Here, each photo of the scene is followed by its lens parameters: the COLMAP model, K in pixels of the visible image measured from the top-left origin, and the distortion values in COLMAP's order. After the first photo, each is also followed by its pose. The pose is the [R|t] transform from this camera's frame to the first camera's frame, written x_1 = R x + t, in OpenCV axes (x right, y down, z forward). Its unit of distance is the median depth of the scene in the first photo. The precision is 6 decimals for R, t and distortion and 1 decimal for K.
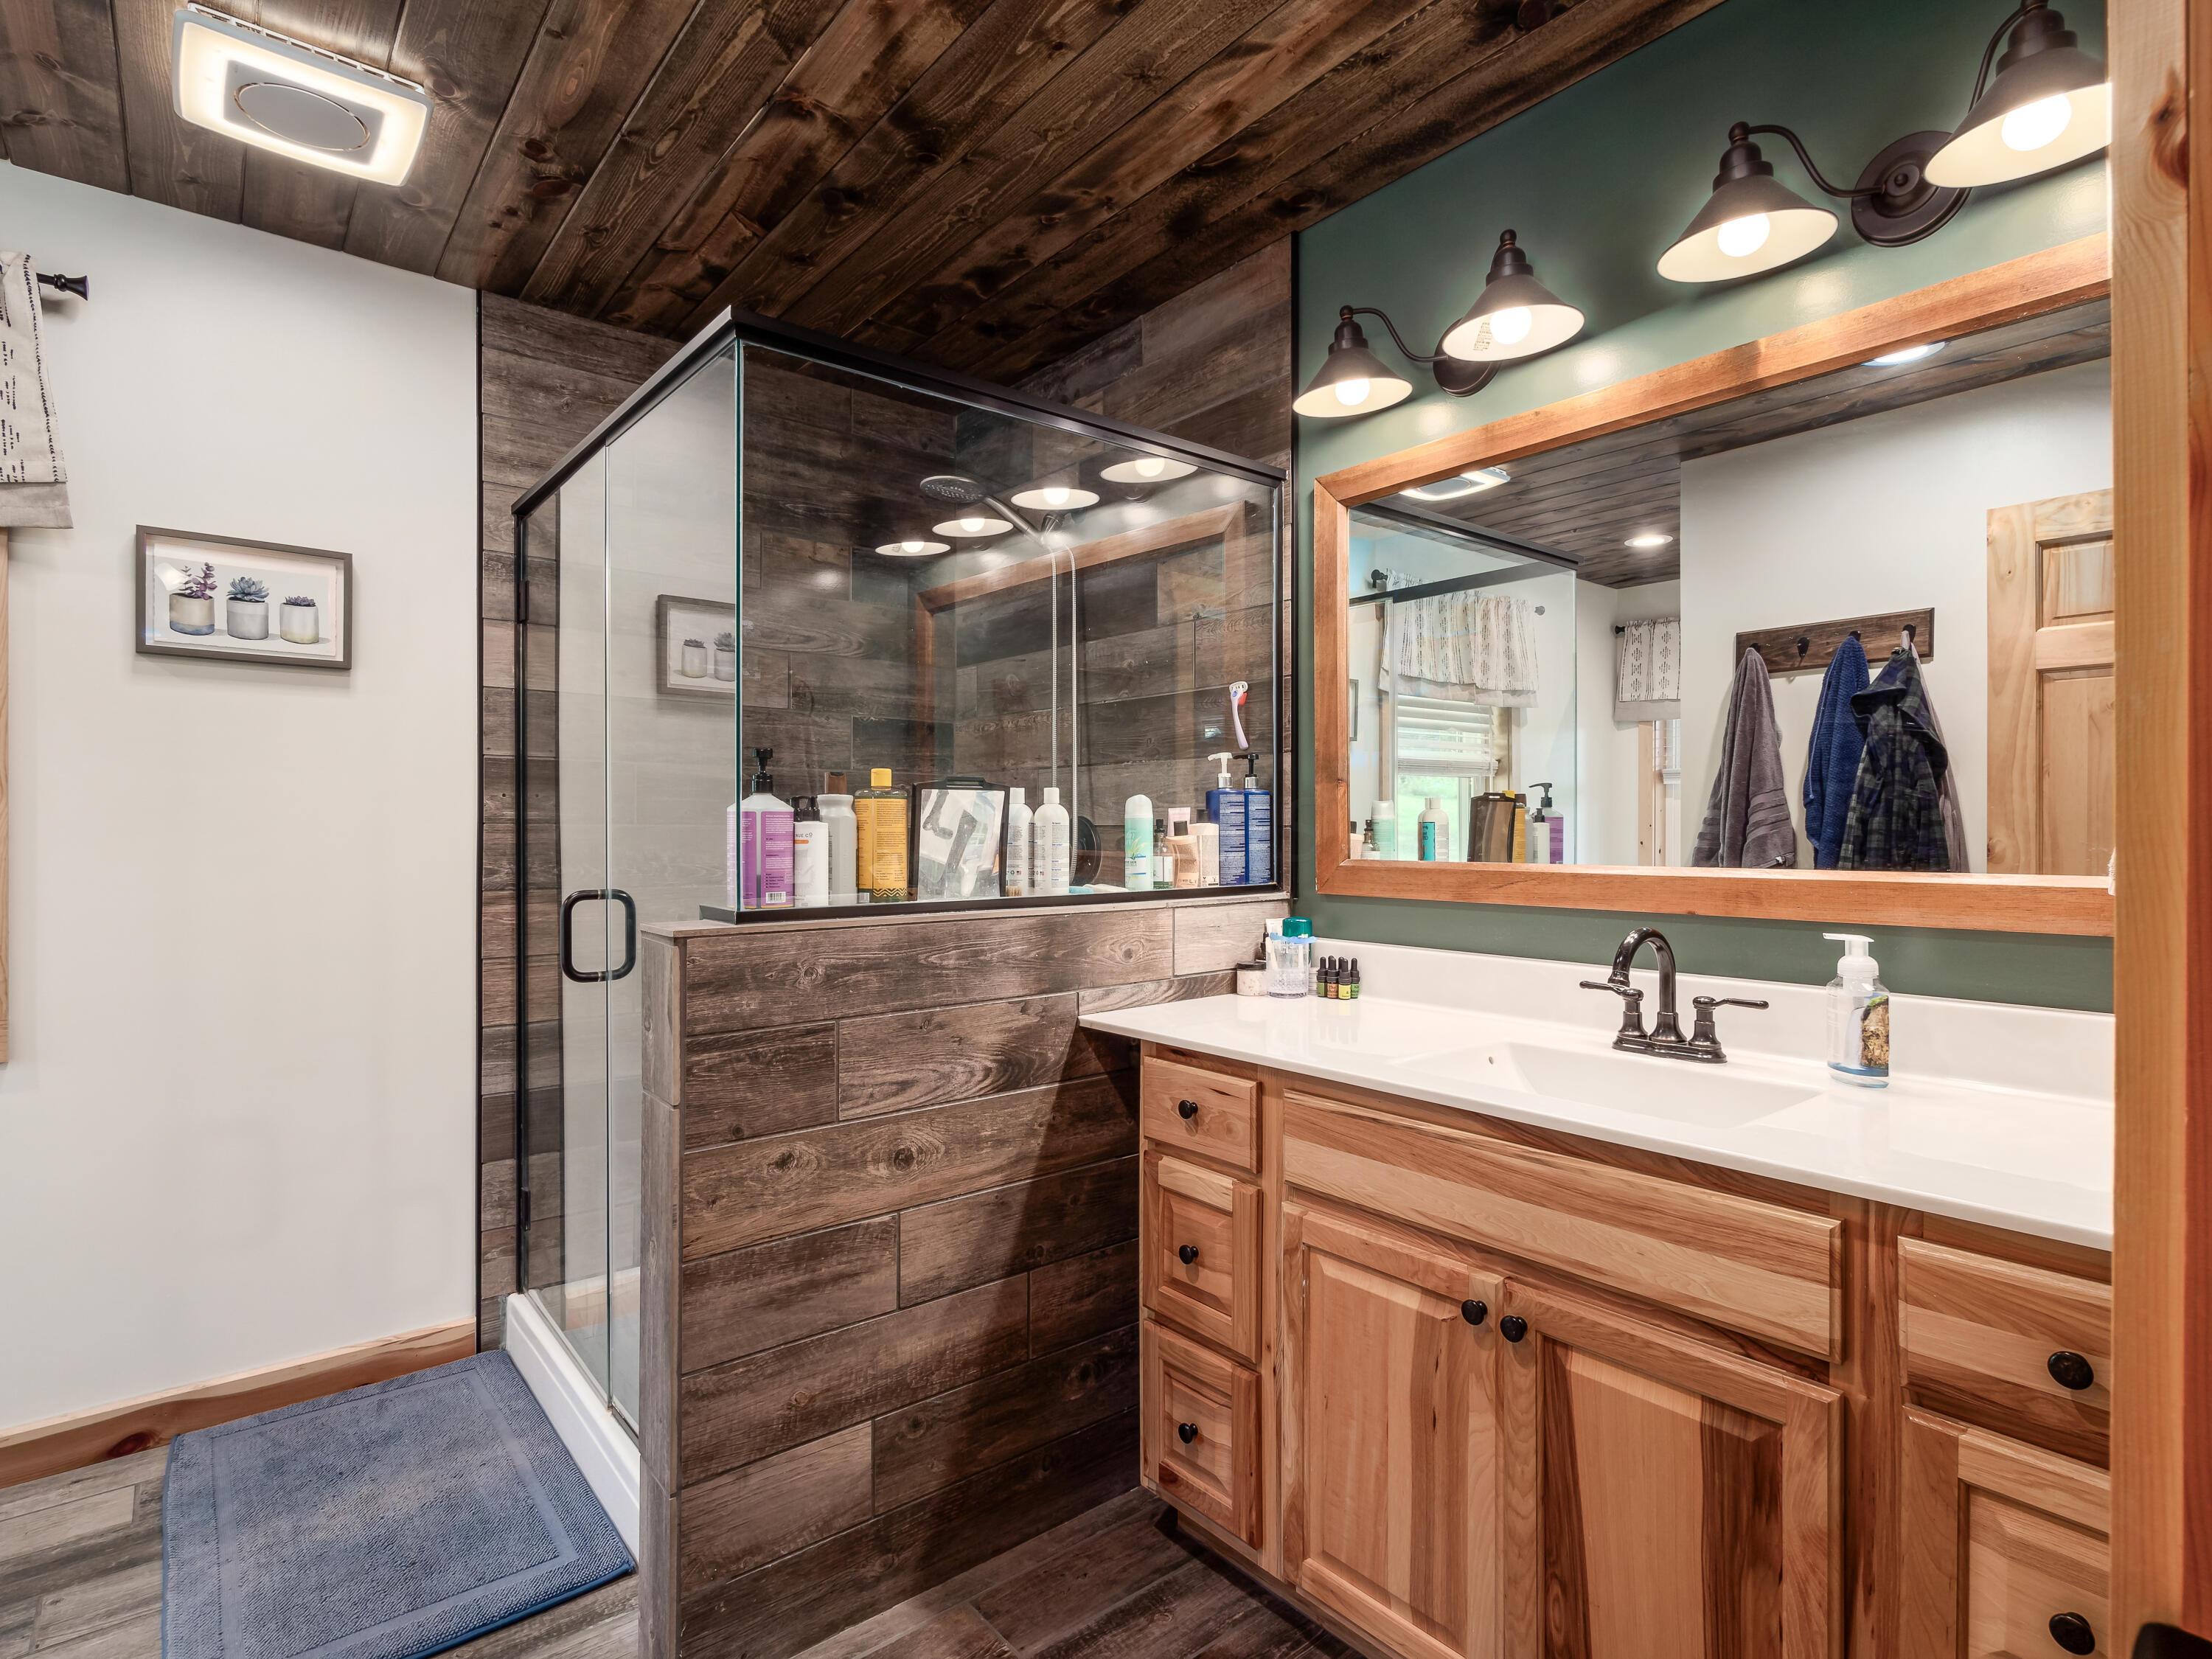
lens RADIAL K [[1160.1, 0, 1104.7], [0, 1160.1, 836.2], [0, 0, 1]] dist [0.004129, 0.000052]
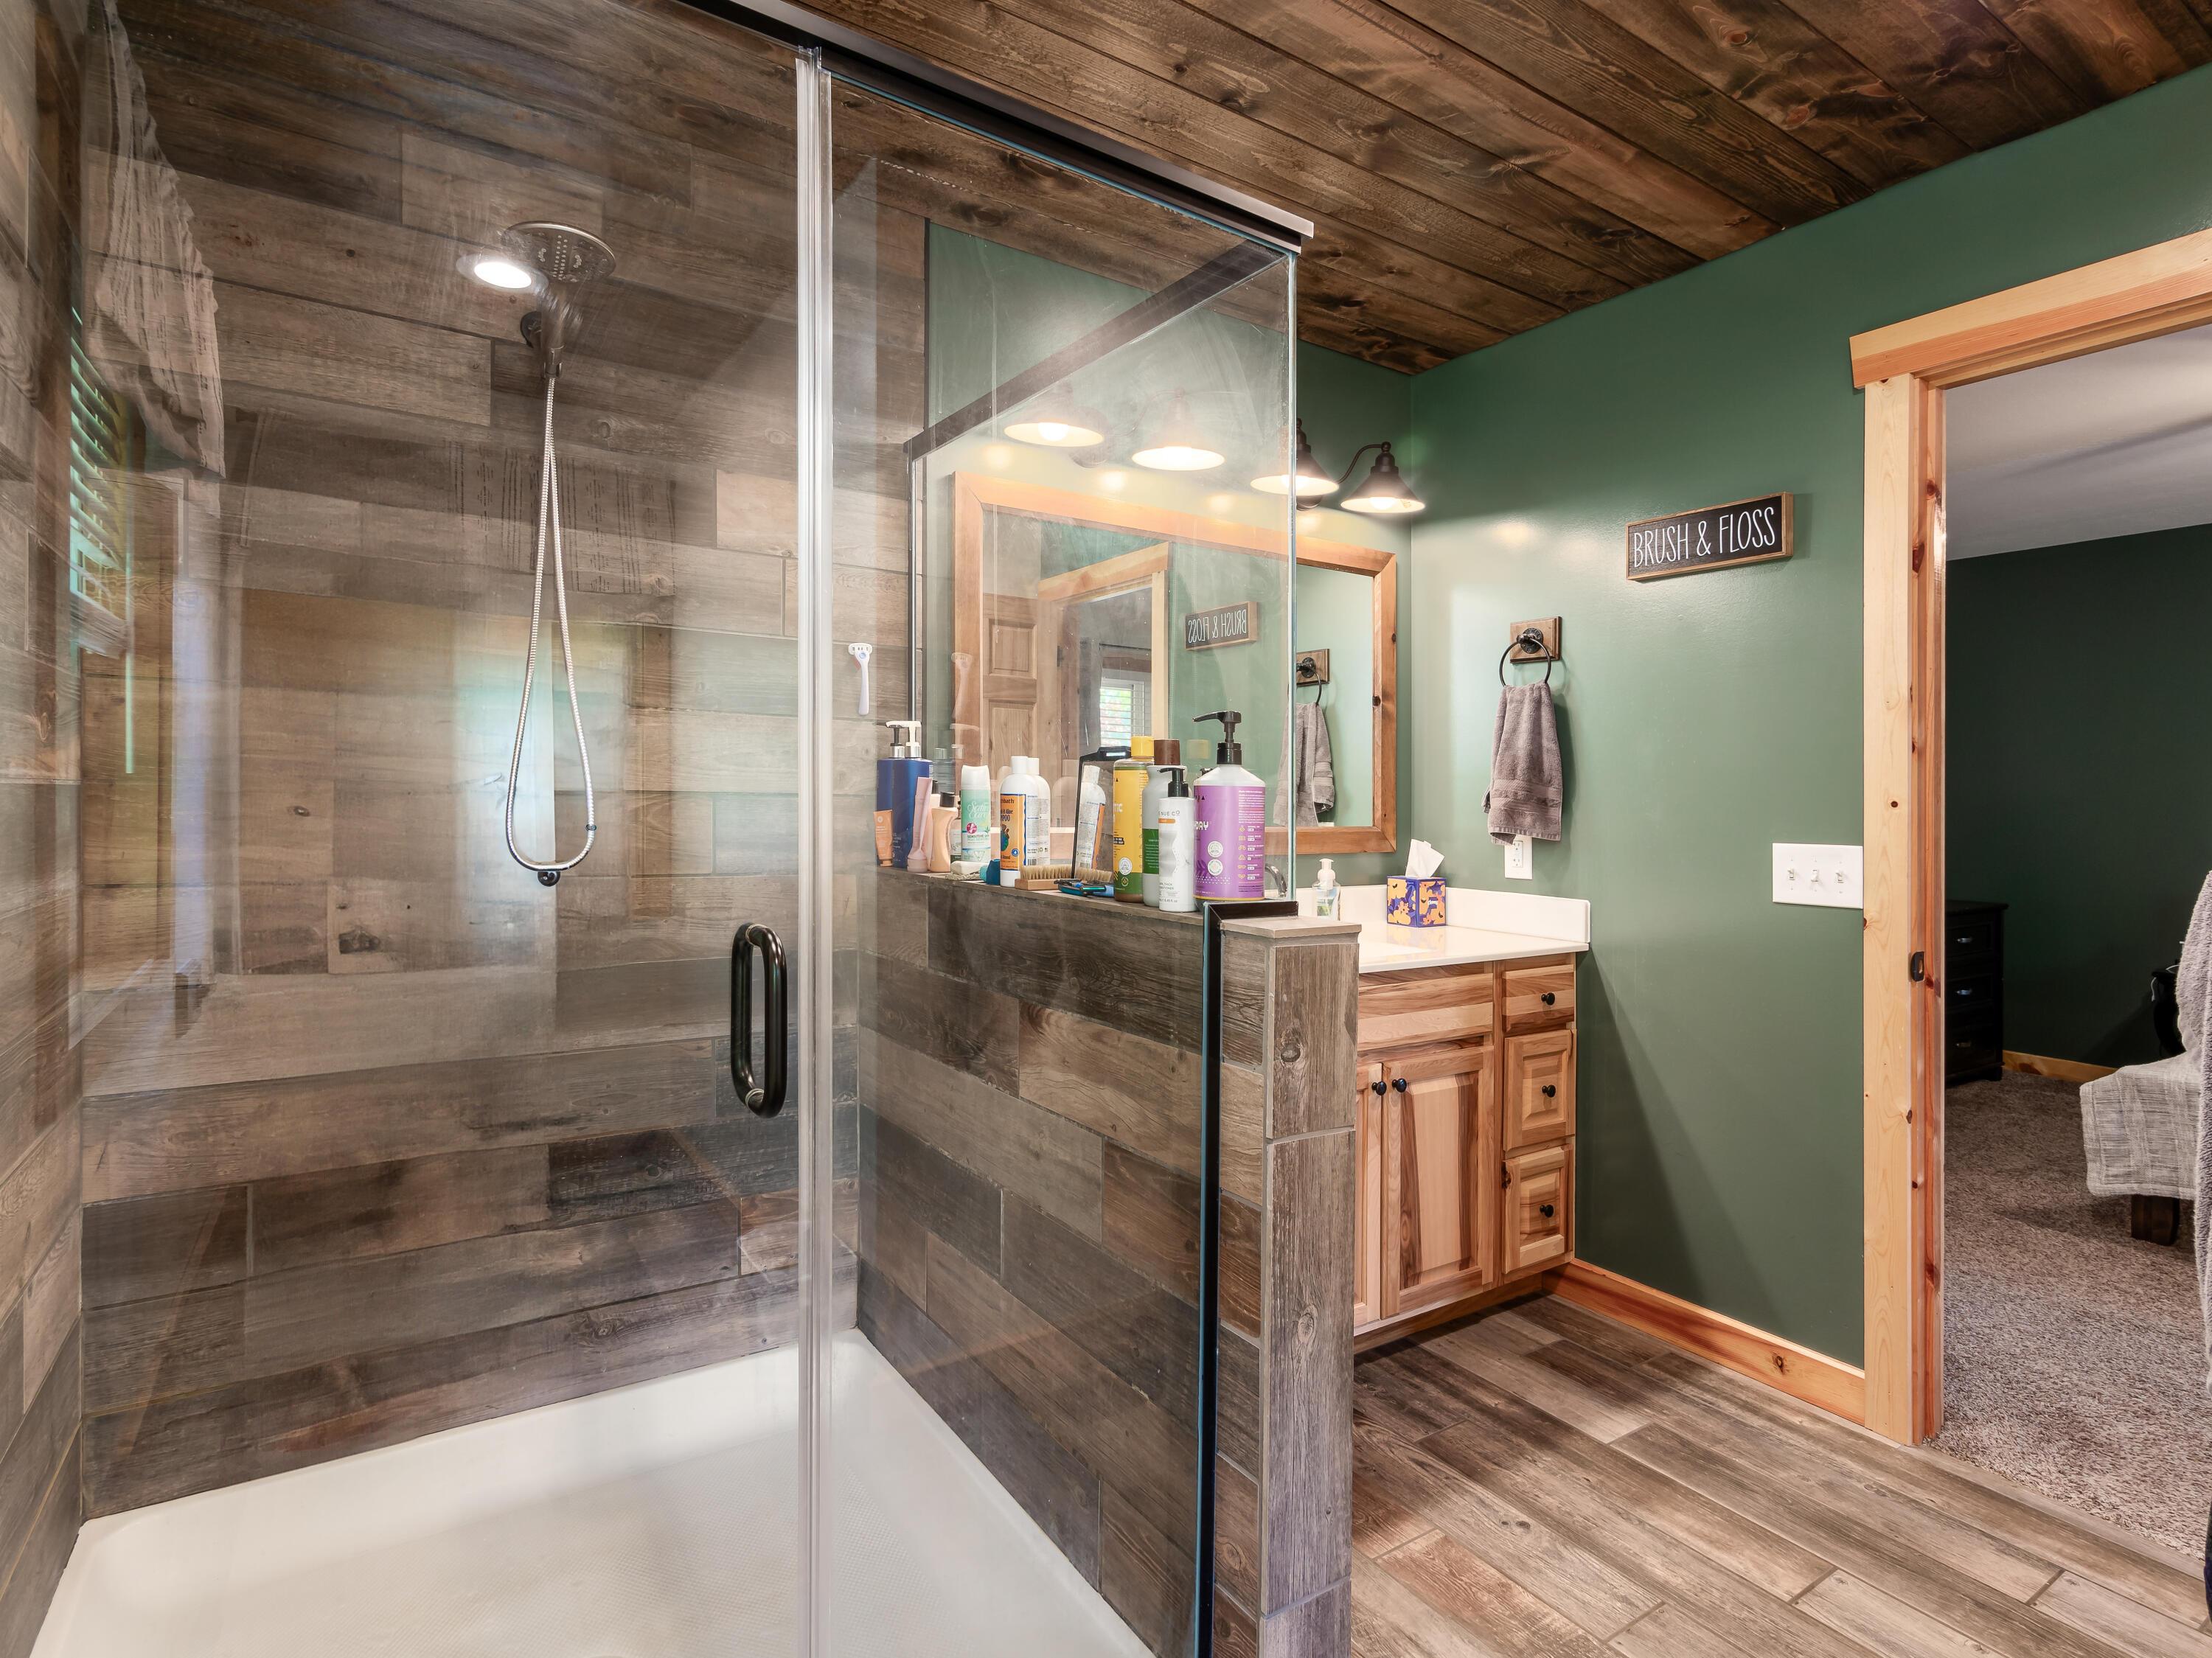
lens RADIAL K [[1160.0, 0, 1114.6], [0, 1160.0, 817.5], [0, 0, 1]] dist [0.004129, 0.000052]
pose [[0.099053, -0.021934, 0.994840, -1.006959], [-0.003021, 0.999746, 0.022343, -0.020725], [-0.995078, -0.005219, 0.098961, 0.861209]]
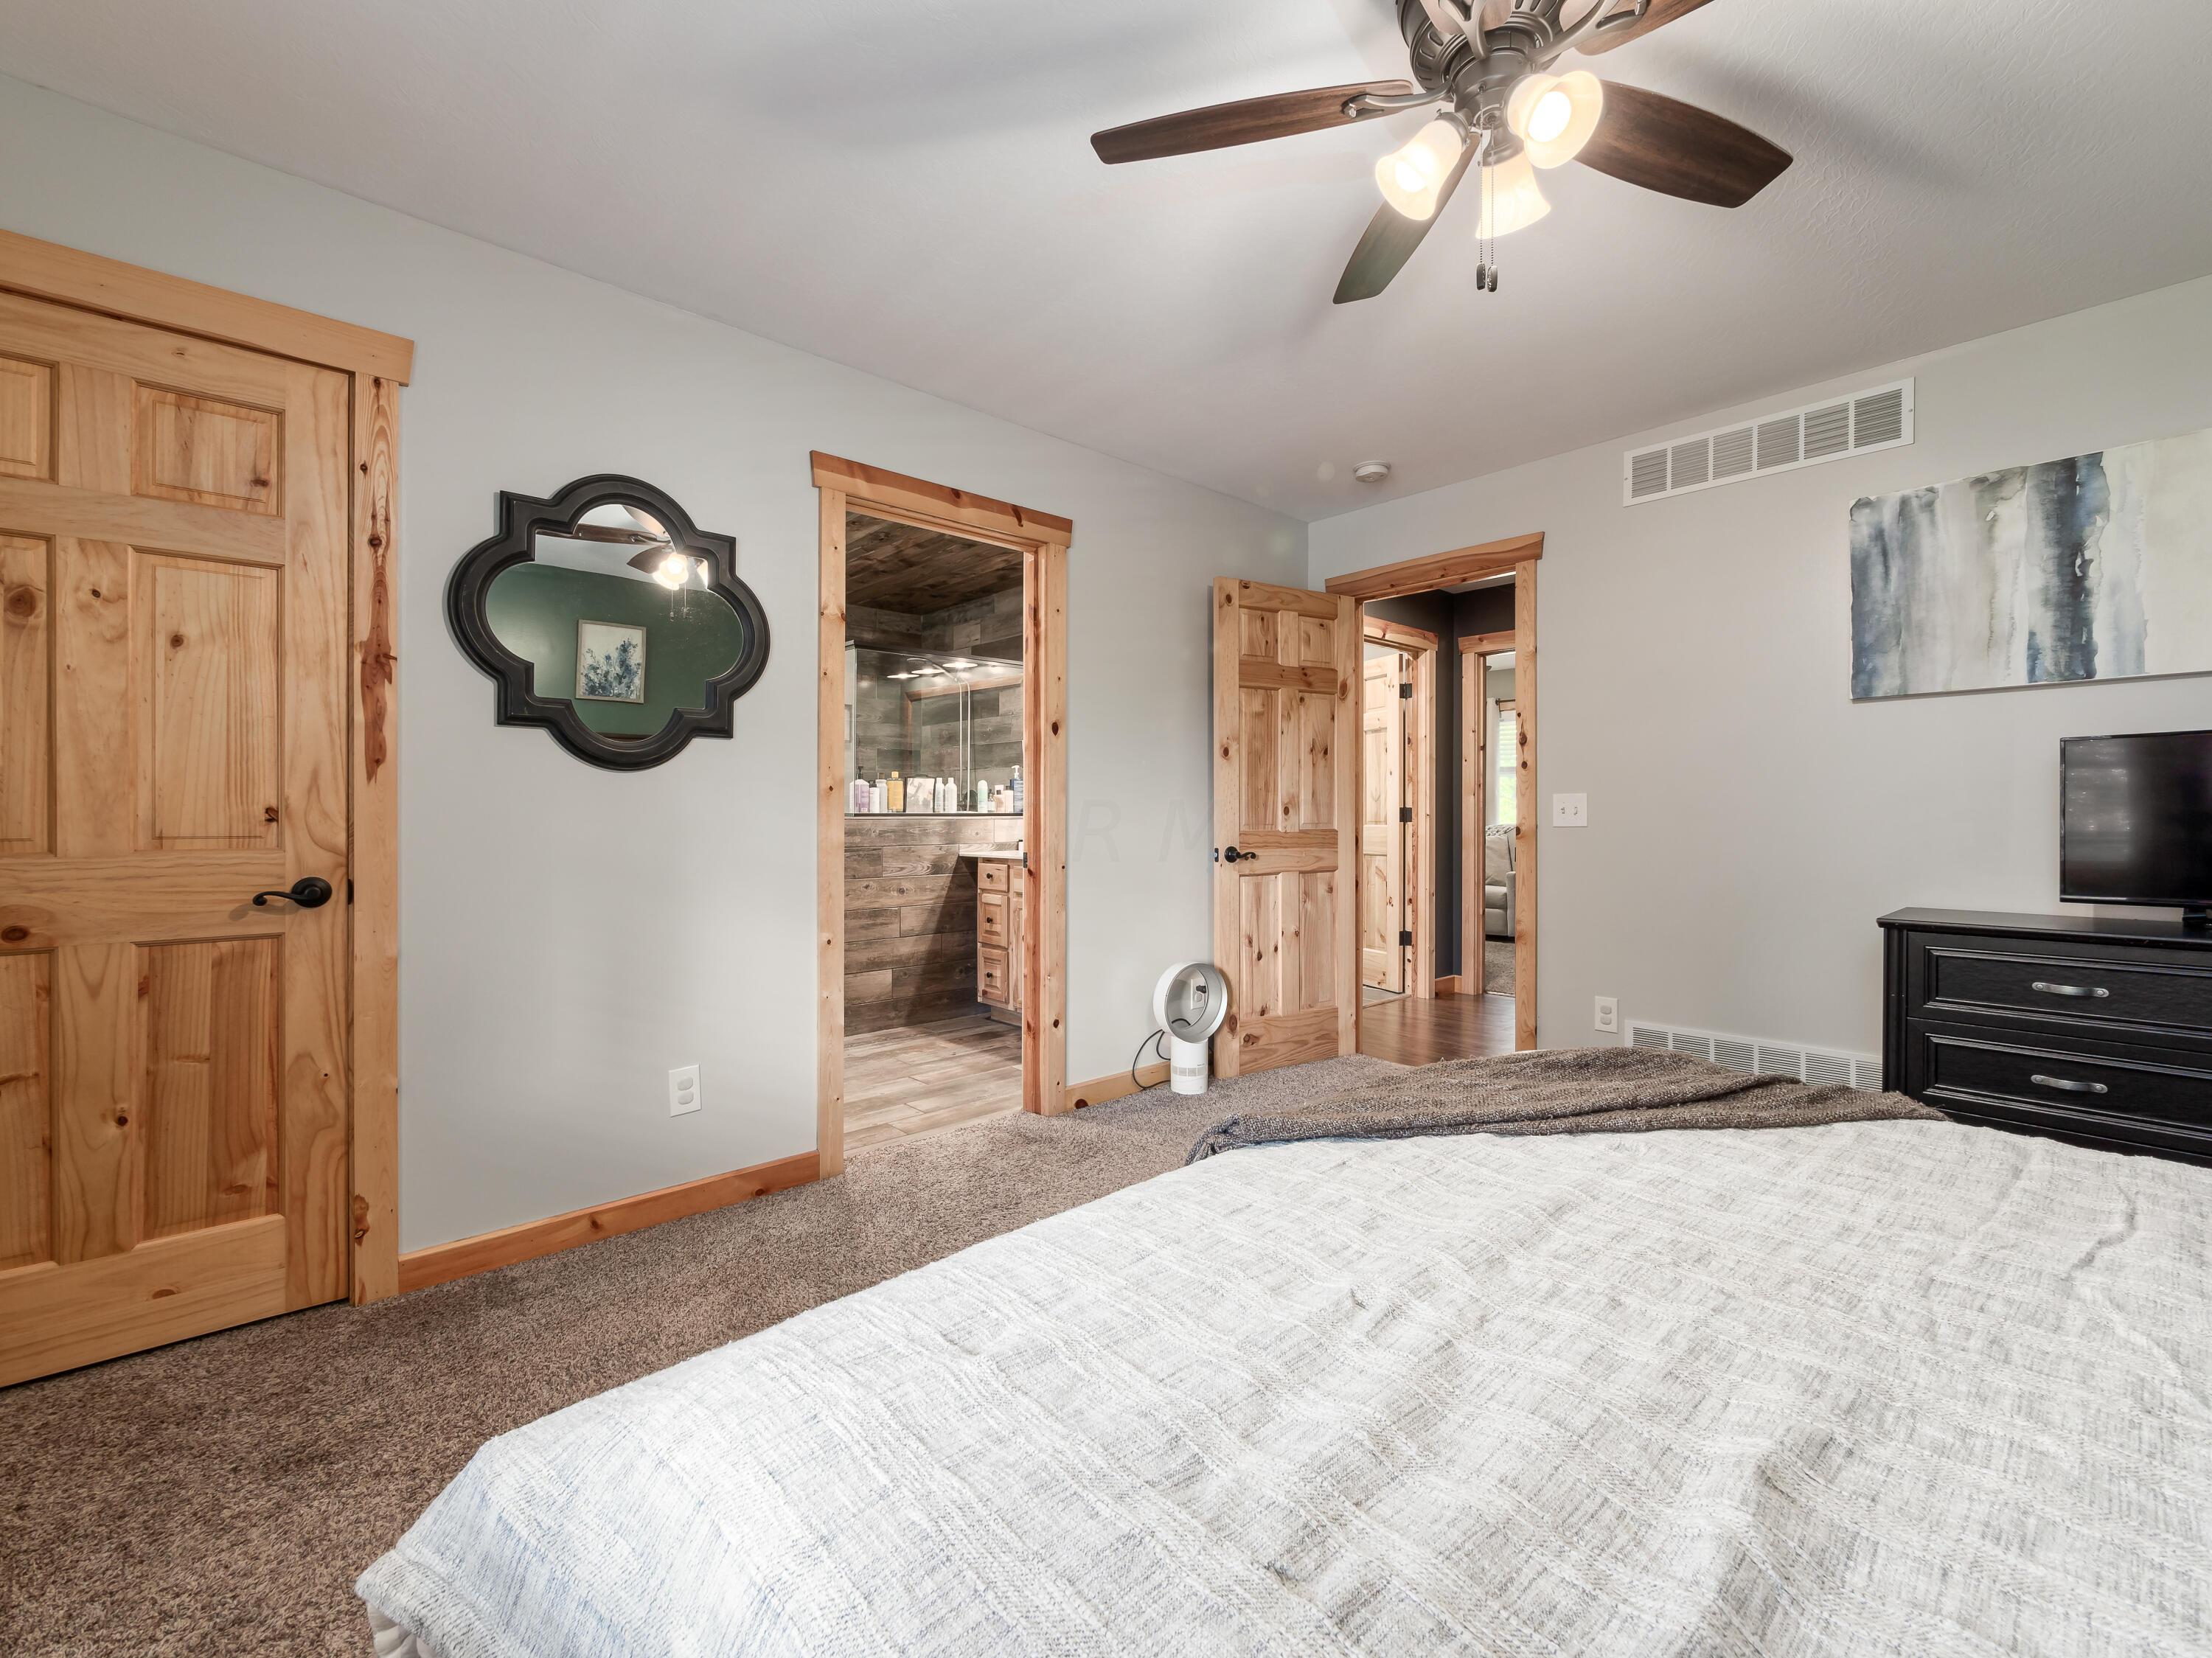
lens RADIAL K [[950.2, 0, 1106.2], [0, 950.2, 813.8], [0, 0, 1]] dist [-0.001177, -0.000007]
pose [[0.998455, 0.001682, 0.055540, 0.234730], [-0.001333, 0.999979, -0.006310, 0.070807], [-0.055550, 0.006226, 0.998437, -1.585841]]
